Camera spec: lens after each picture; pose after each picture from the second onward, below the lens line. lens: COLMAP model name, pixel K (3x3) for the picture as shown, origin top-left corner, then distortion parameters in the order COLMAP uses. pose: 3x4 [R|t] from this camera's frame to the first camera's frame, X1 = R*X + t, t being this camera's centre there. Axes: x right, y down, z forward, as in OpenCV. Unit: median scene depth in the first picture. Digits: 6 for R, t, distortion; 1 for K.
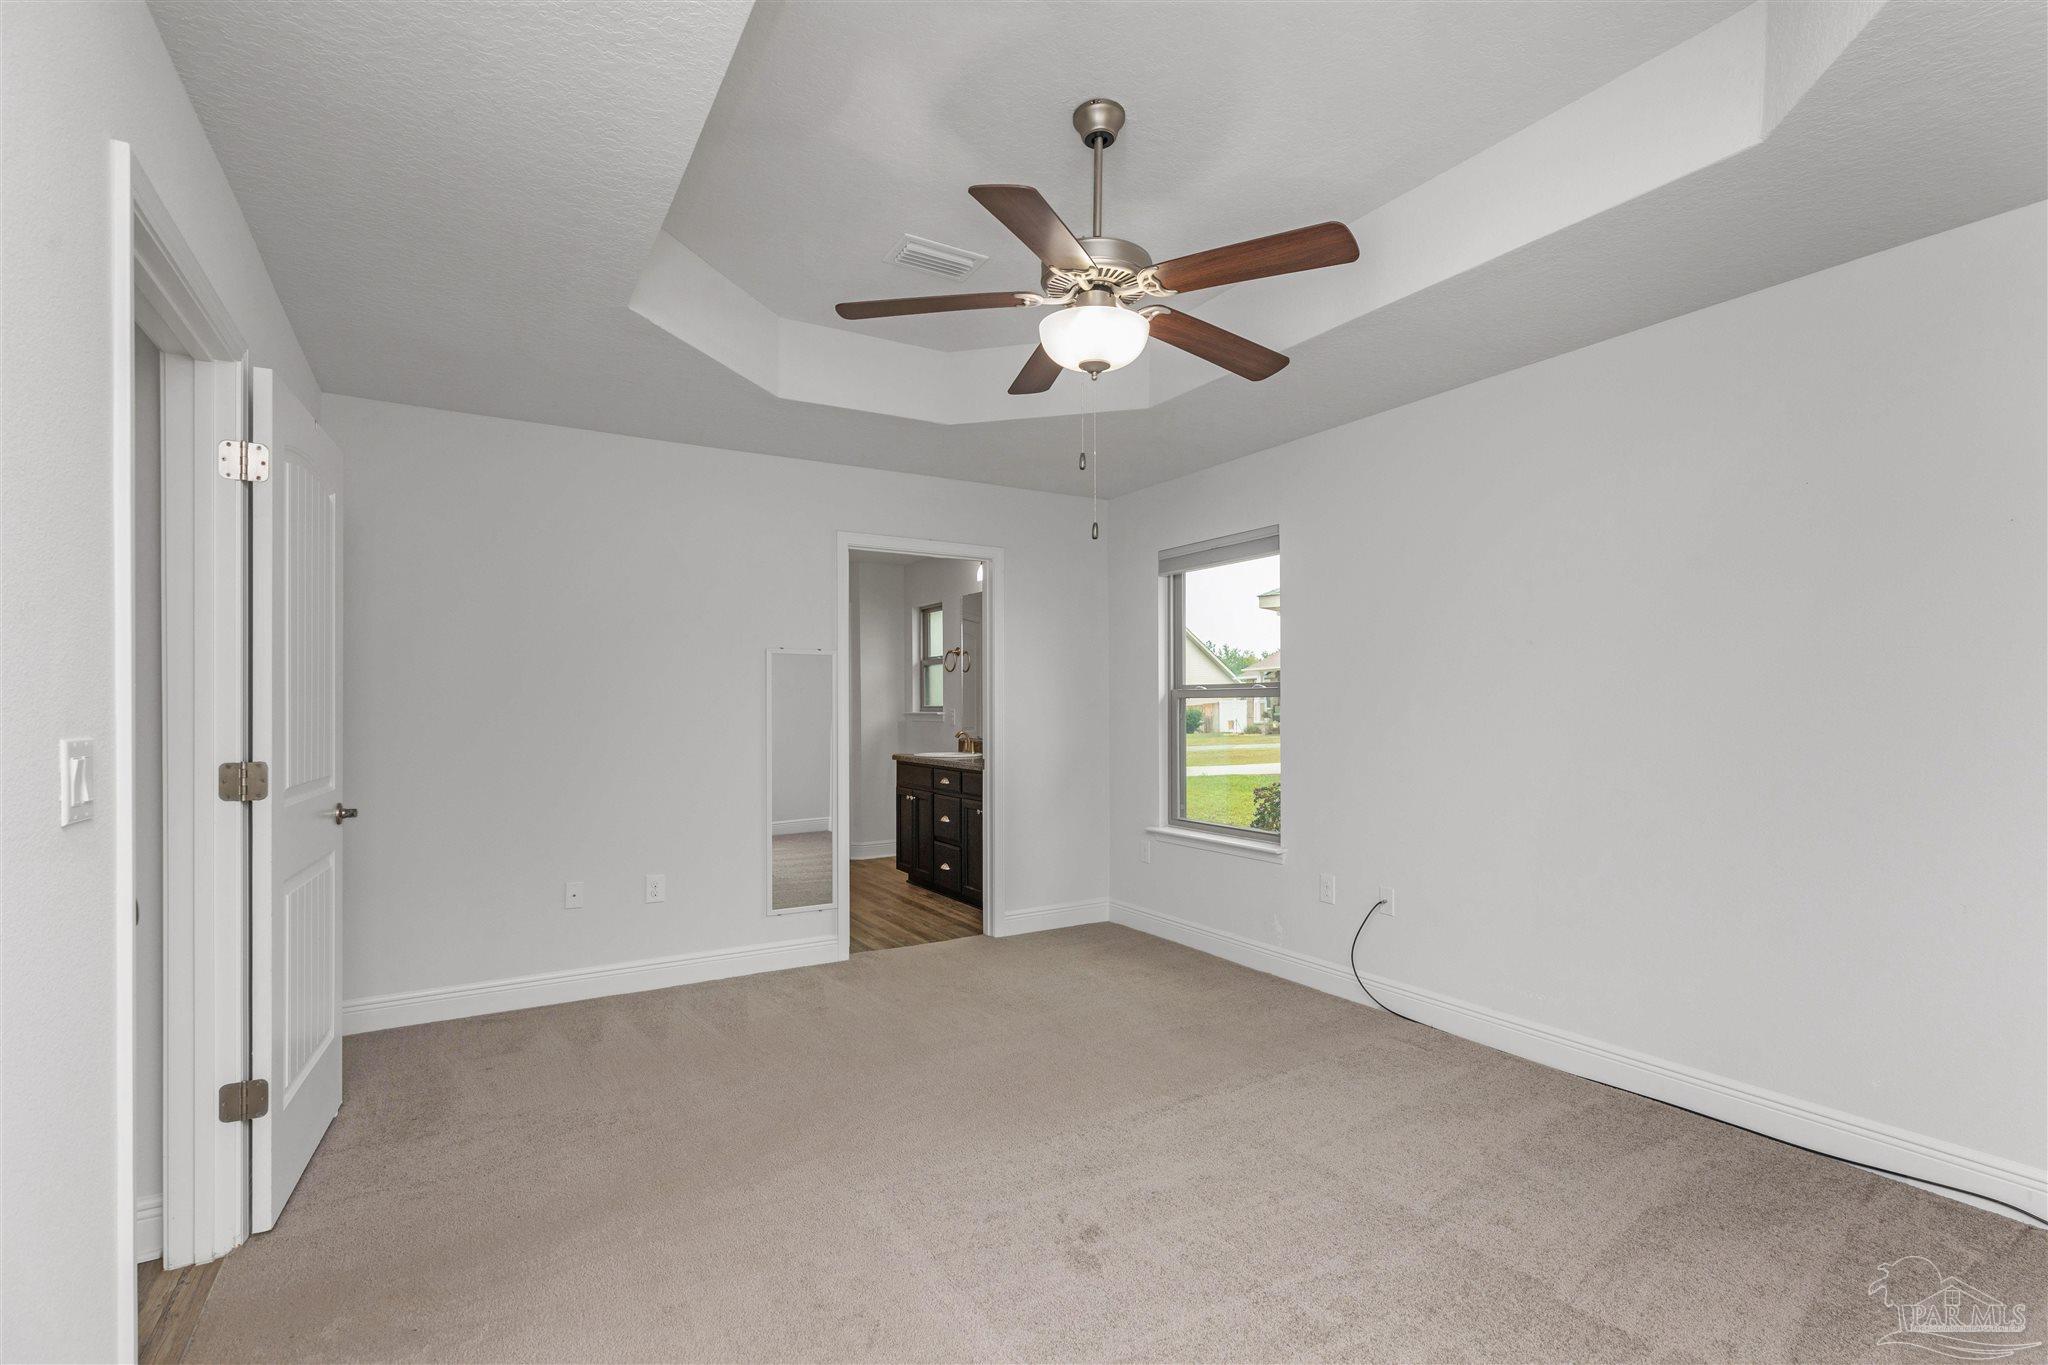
lens RADIAL K [[946.2, 0, 1036.4], [0, 946.2, 701.4], [0, 0, 1]] dist [0.001881, -0.000044]
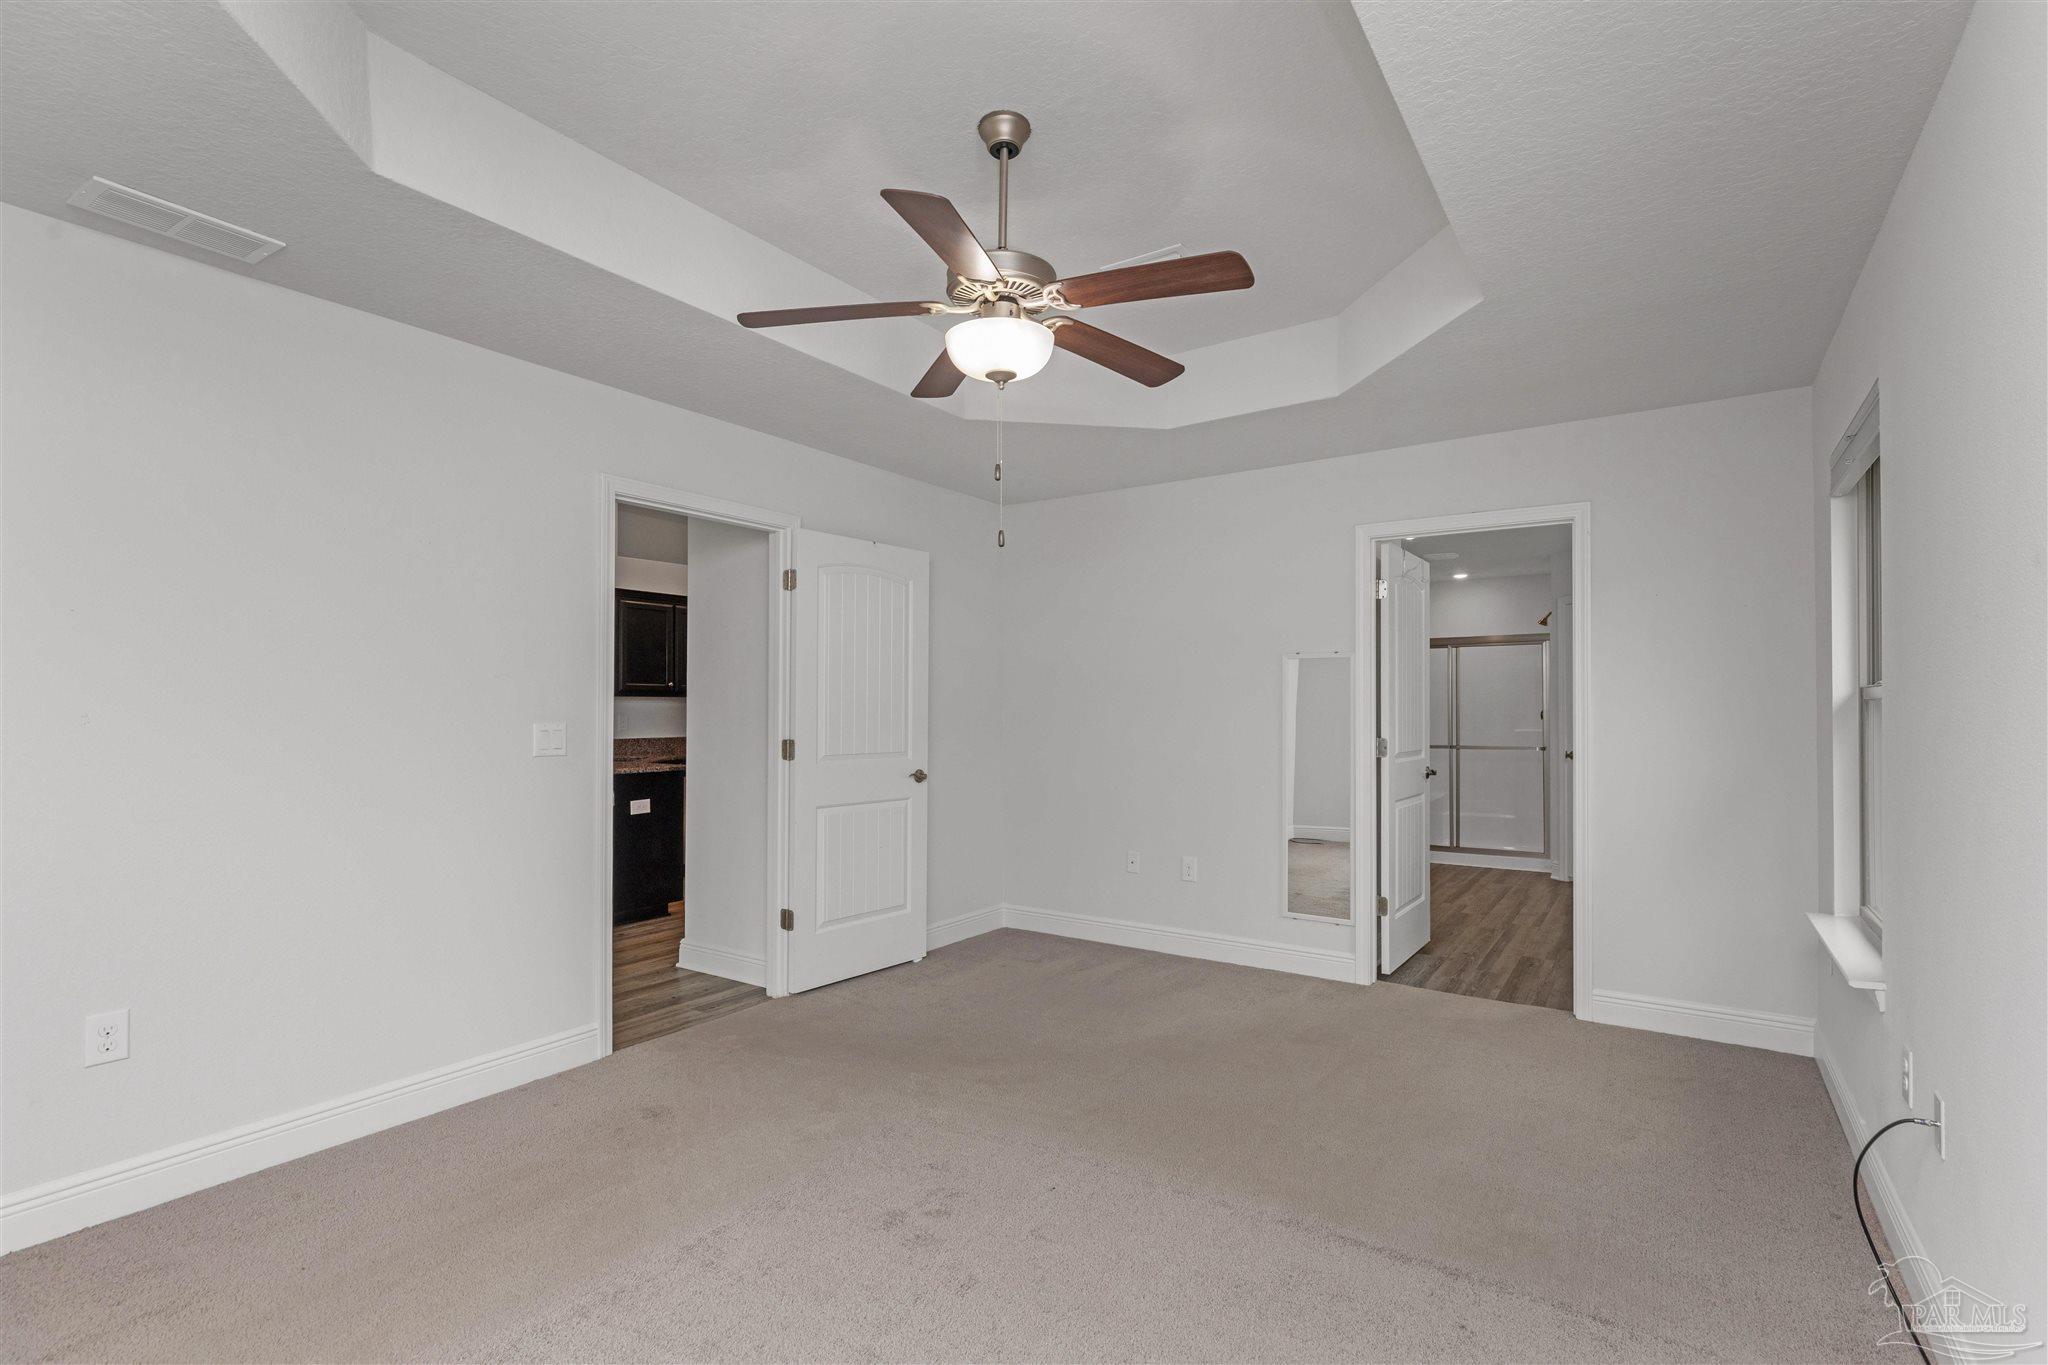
lens RADIAL K [[952.3, 0, 1051.3], [0, 952.3, 687.0], [0, 0, 1]] dist [0.000222, -0.000900]
pose [[0.414232, -0.016961, -0.910013, 0.532380], [0.001712, 0.999839, -0.017855, -0.002628], [0.910170, 0.005838, 0.414194, 0.335596]]
